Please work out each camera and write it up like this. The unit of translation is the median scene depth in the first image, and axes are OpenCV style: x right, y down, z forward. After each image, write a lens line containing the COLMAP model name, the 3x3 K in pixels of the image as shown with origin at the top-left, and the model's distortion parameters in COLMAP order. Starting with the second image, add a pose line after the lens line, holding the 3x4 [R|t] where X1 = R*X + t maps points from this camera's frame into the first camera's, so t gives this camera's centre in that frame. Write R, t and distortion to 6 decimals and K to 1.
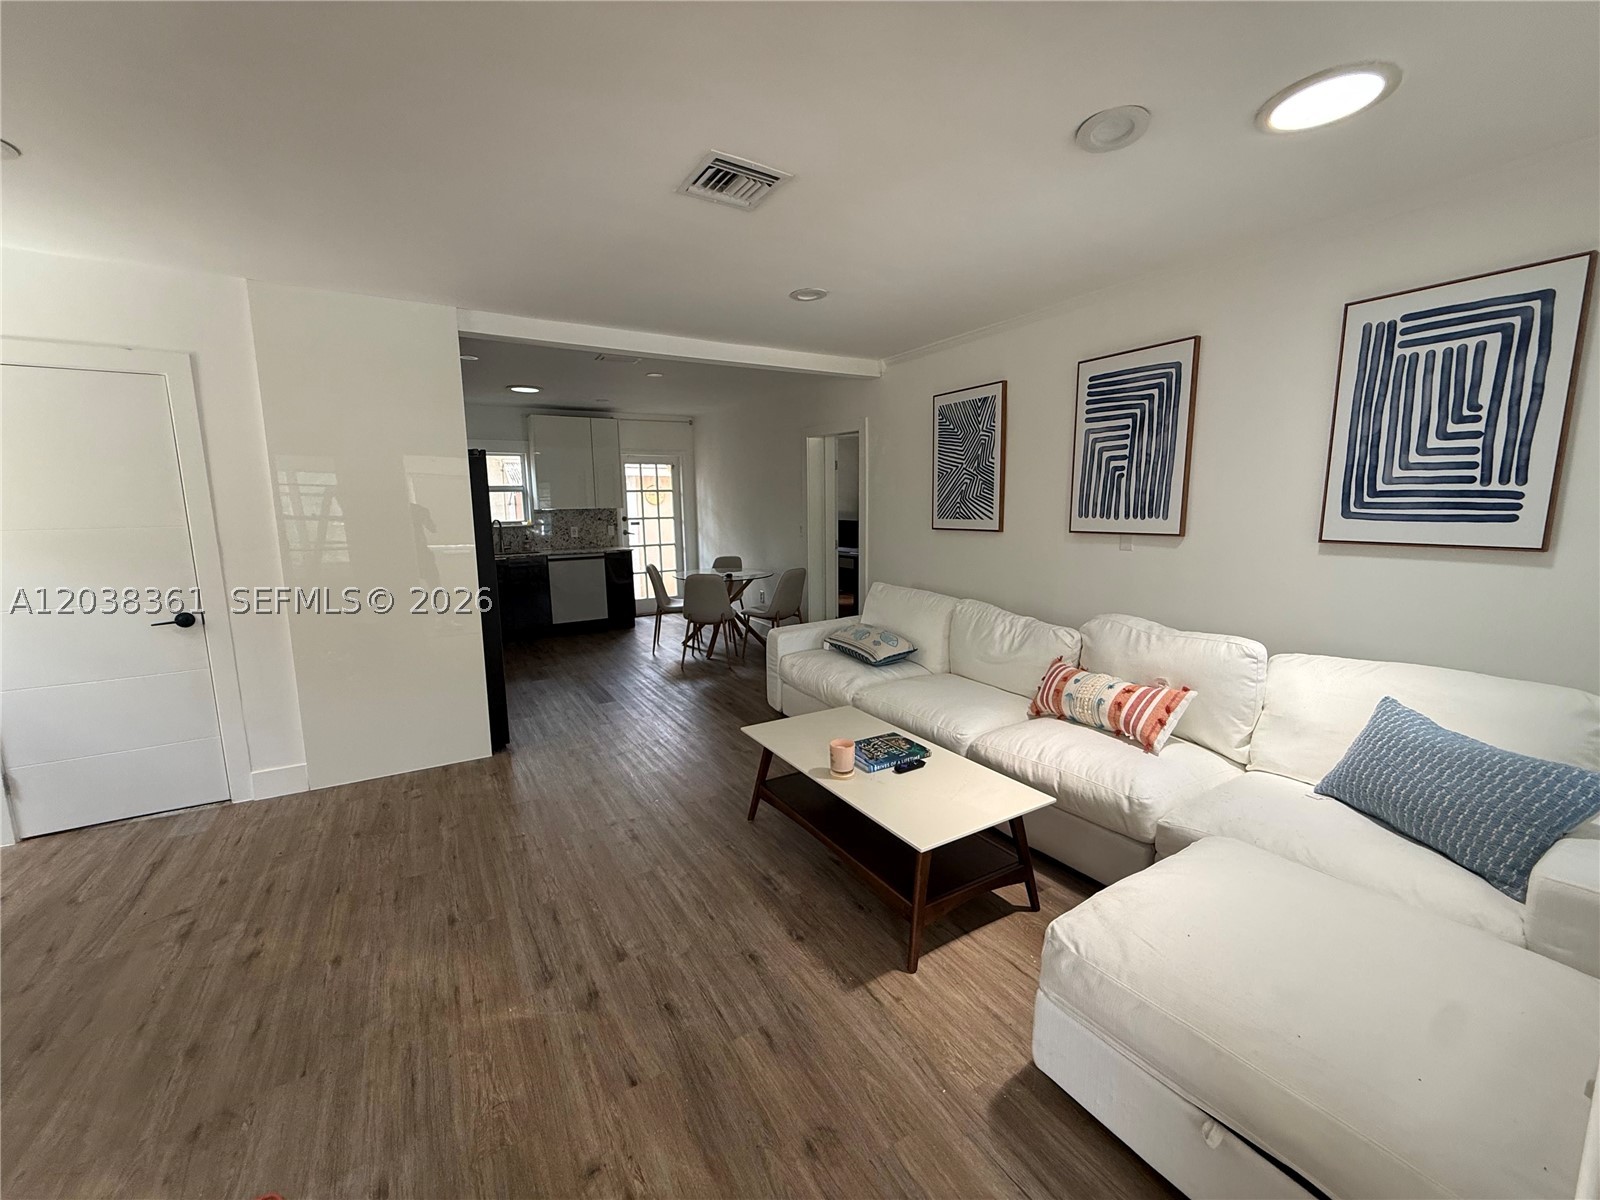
lens RADIAL K [[633.3, 0, 793.5], [0, 633.3, 595.8], [0, 0, 1]] dist [-0.000617, -0.000068]
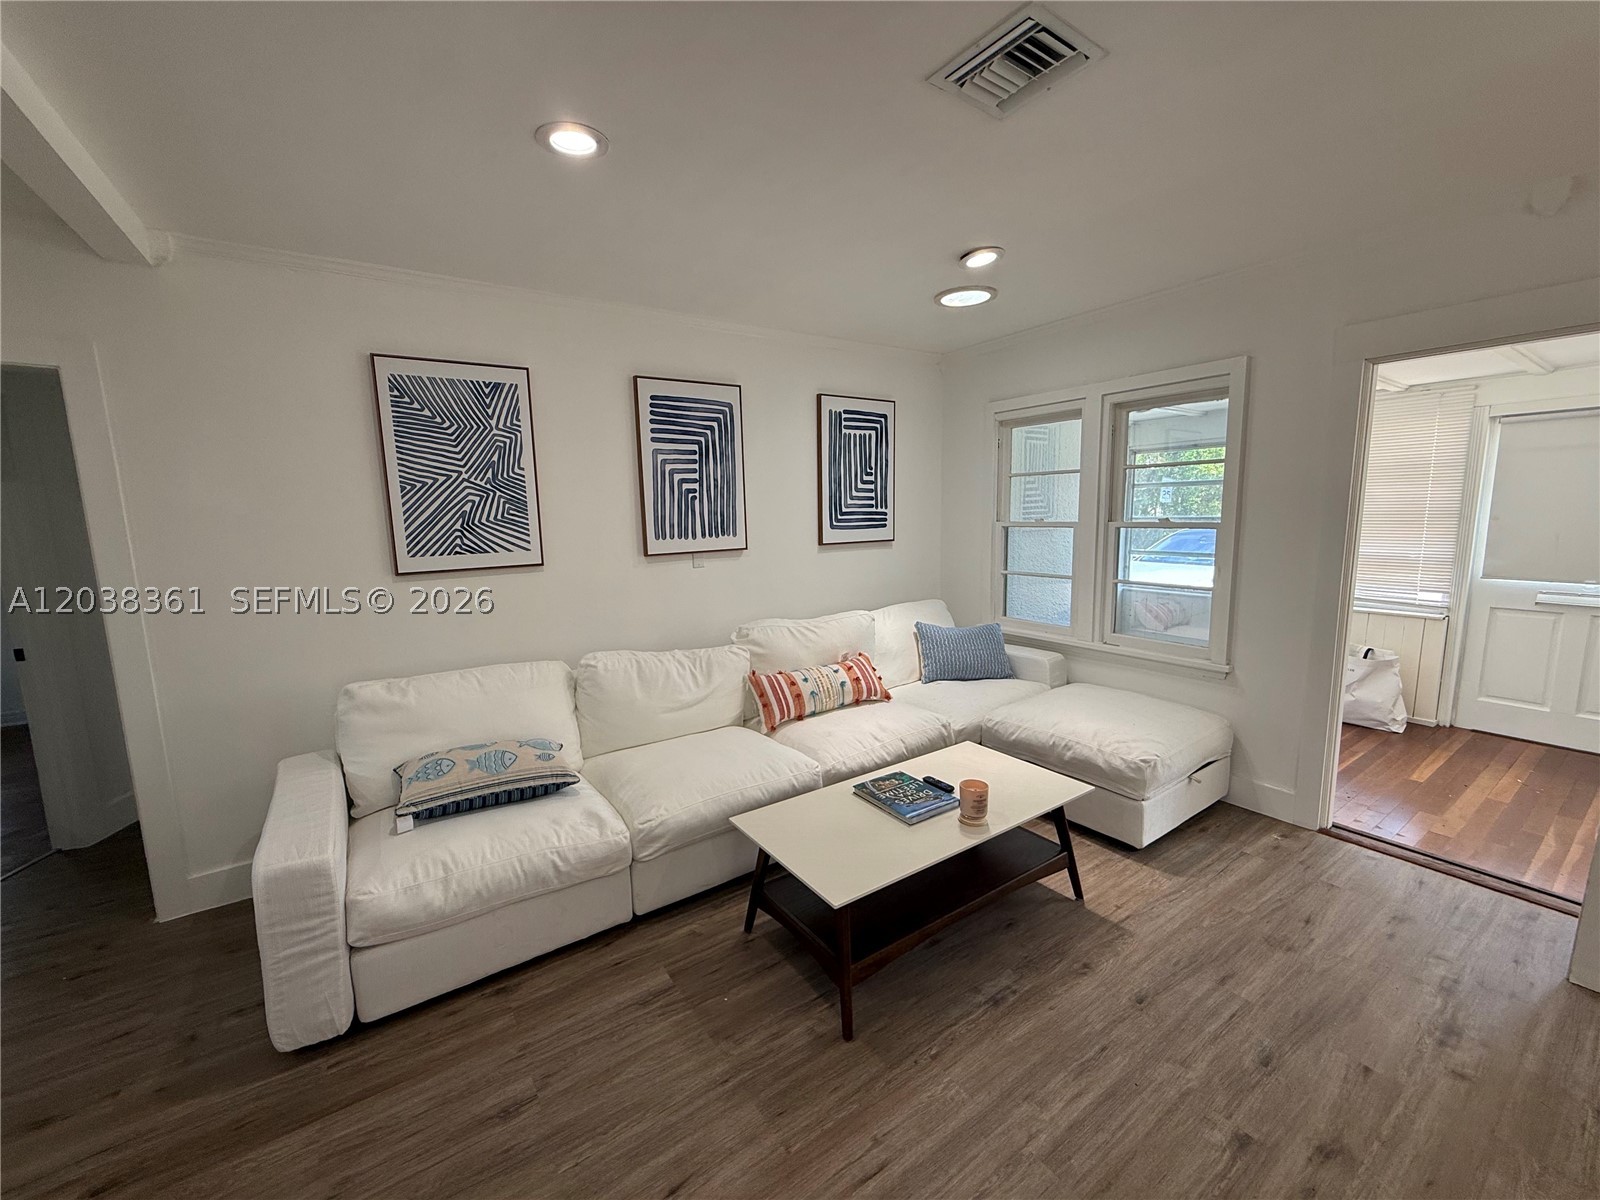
lens RADIAL K [[633.3, 0, 791.9], [0, 633.3, 599.4], [0, 0, 1]] dist [-0.000617, -0.000068]
pose [[-0.049521, -0.128721, 0.990444, -0.580619], [0.169514, 0.976190, 0.135345, -0.145114], [-0.984283, 0.174597, -0.026522, 0.932039]]
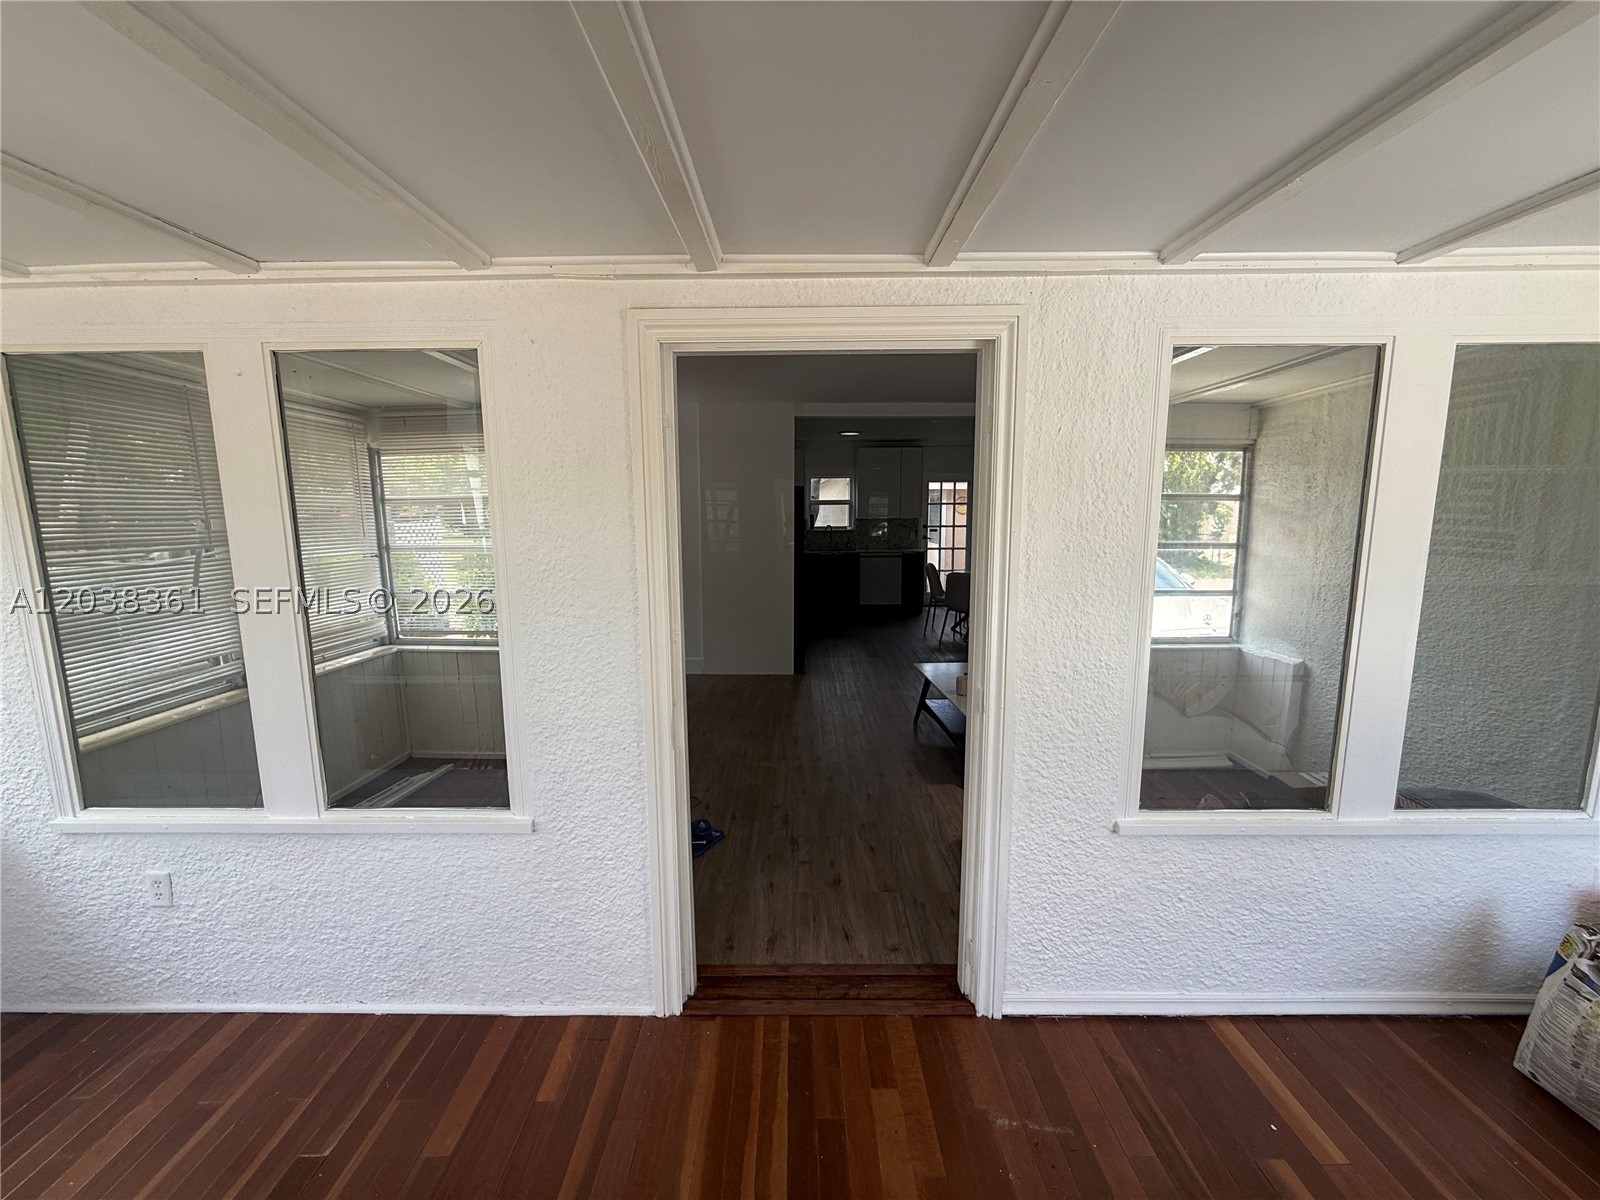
lens RADIAL K [[633.3, 0, 794.7], [0, 633.3, 596.5], [0, 0, 1]] dist [-0.000617, -0.000068]
pose [[0.855058, 0.082531, -0.511923, 0.406754], [-0.083740, 0.996272, 0.020747, 0.025439], [0.511726, 0.025128, 0.858781, -0.472863]]
